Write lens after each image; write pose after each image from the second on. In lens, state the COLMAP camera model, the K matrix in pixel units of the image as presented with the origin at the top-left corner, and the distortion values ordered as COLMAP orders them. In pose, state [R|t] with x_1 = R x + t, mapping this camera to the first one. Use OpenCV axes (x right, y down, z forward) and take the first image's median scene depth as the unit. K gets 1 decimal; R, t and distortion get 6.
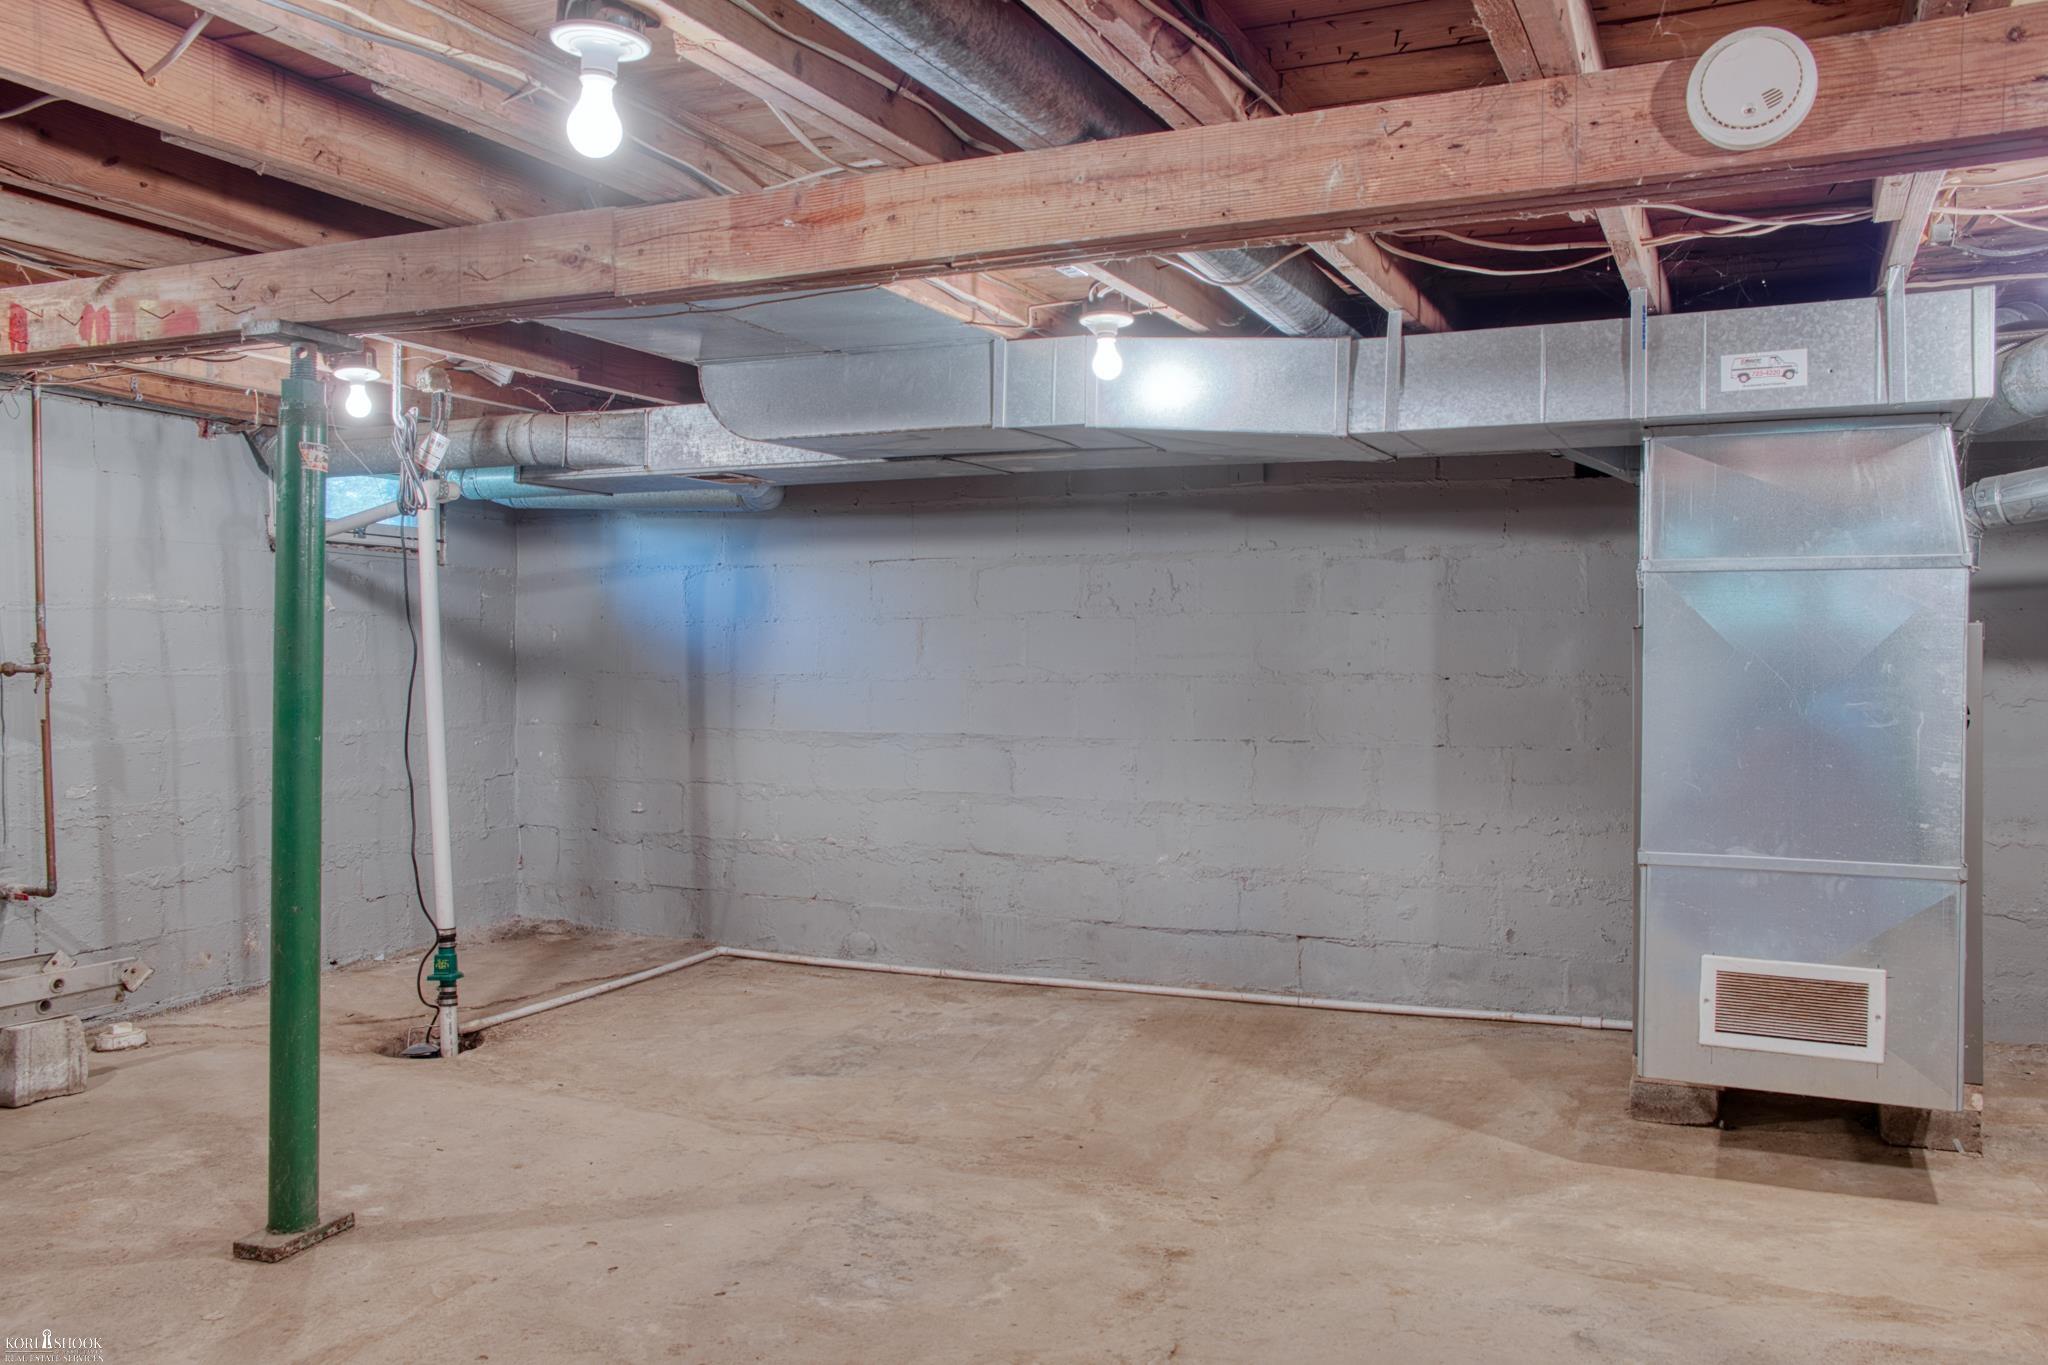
lens RADIAL K [[1615.5, 0, 1026.4], [0, 1615.5, 689.3], [0, 0, 1]] dist [-0.078258, 0.111649]
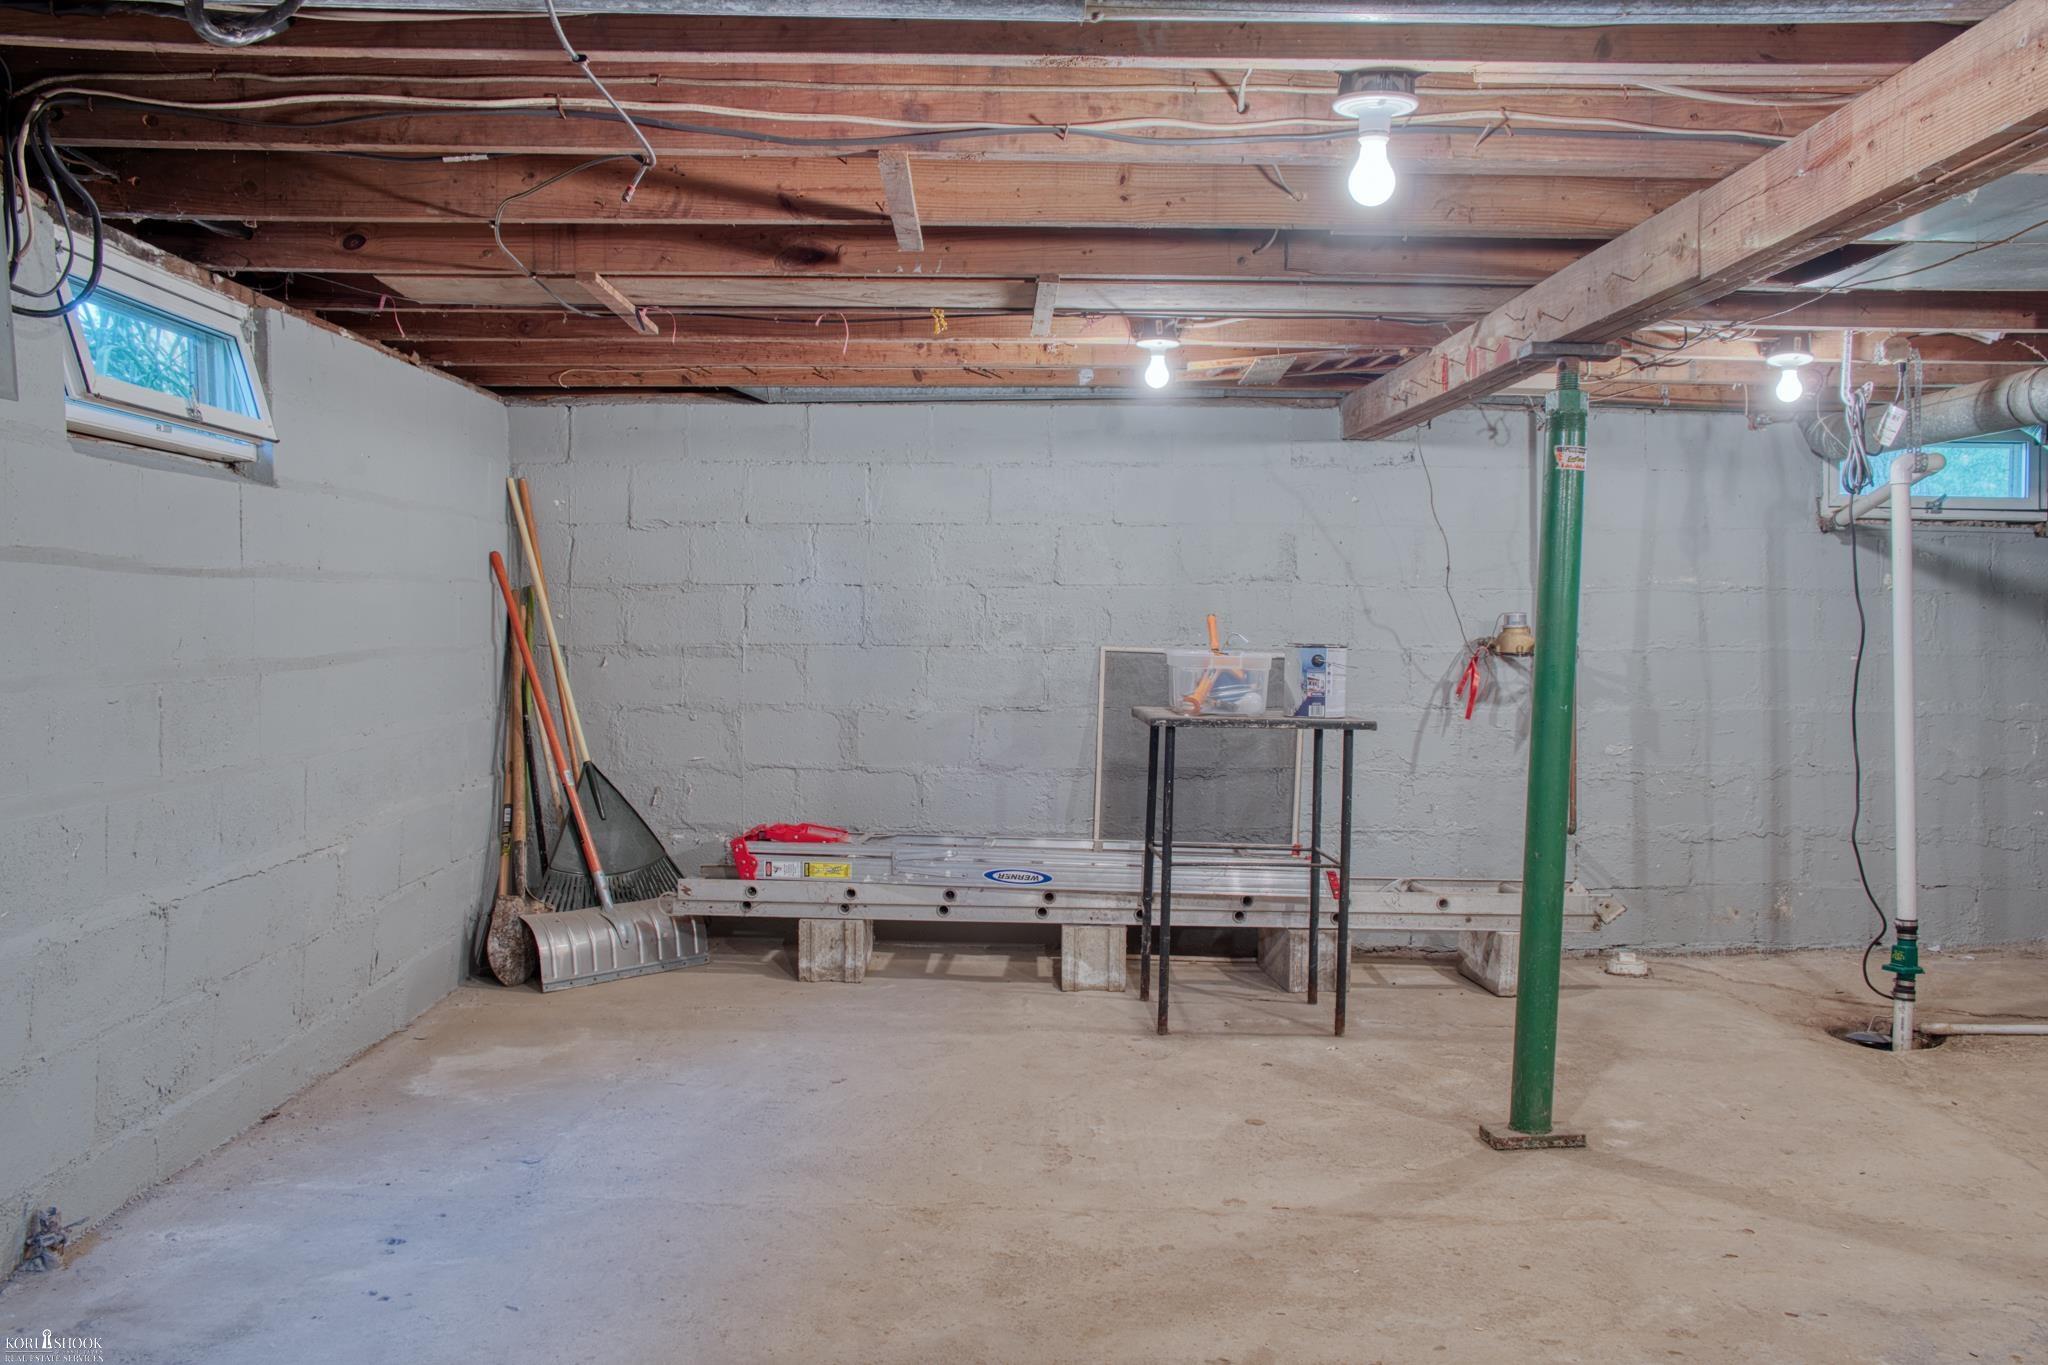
lens RADIAL K [[1615.5, 0, 1026.4], [0, 1615.5, 689.3], [0, 0, 1]] dist [-0.078258, 0.111649]
pose [[0.428581, 0.041557, -0.902547, 0.276944], [-0.027649, 0.999077, 0.032872, -0.005933], [0.903080, 0.010866, 0.429335, 0.112584]]
